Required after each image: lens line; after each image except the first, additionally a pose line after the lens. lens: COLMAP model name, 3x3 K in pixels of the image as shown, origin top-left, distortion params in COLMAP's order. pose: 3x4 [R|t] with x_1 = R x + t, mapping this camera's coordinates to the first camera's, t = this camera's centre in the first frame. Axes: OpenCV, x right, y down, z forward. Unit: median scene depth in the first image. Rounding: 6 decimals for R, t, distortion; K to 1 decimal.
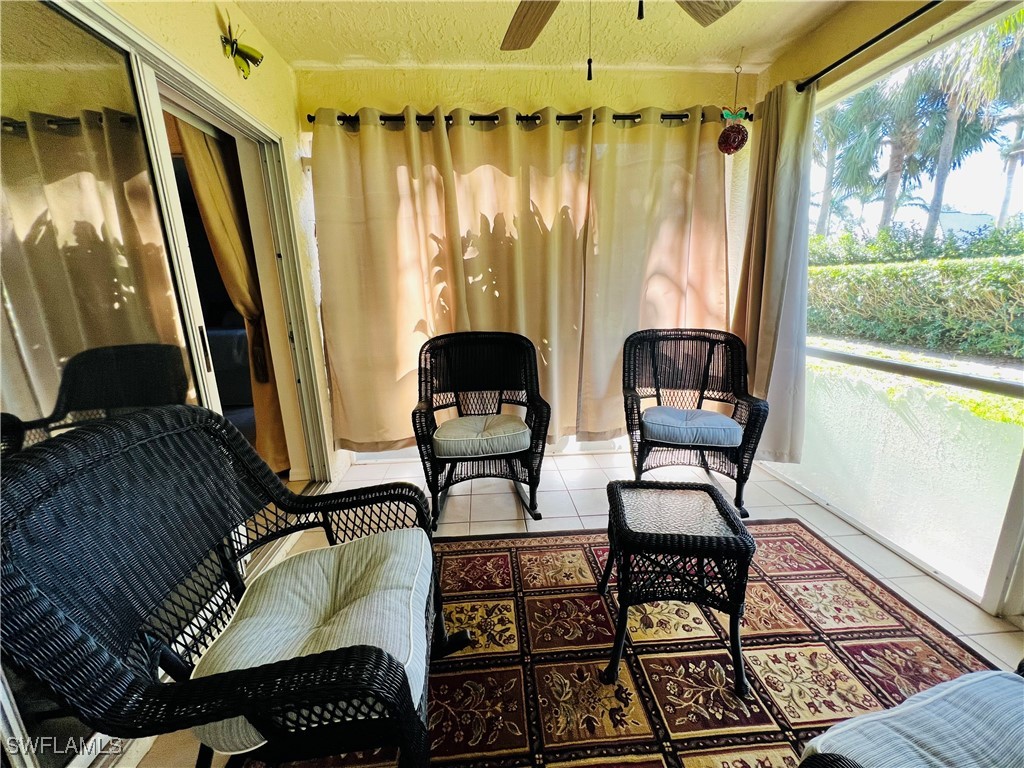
lens RADIAL K [[413.1, 0, 512.0], [0, 413.1, 384.0], [0, 0, 1]] dist [-0.001252, -0.000197]
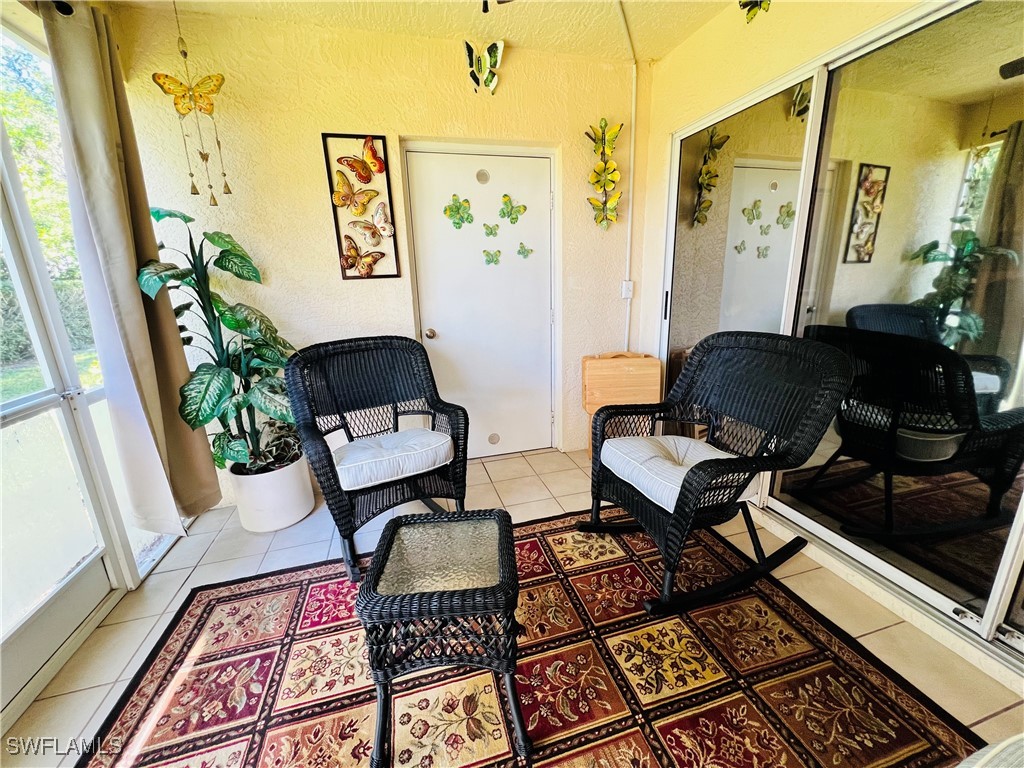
lens RADIAL K [[413.1, 0, 512.0], [0, 413.1, 384.0], [0, 0, 1]] dist [-0.001252, -0.000197]
pose [[-0.978874, 0.104437, -0.175777, 0.335280], [0.009835, 0.882762, 0.469717, -0.364115], [0.204225, 0.458066, -0.865140, 1.480615]]
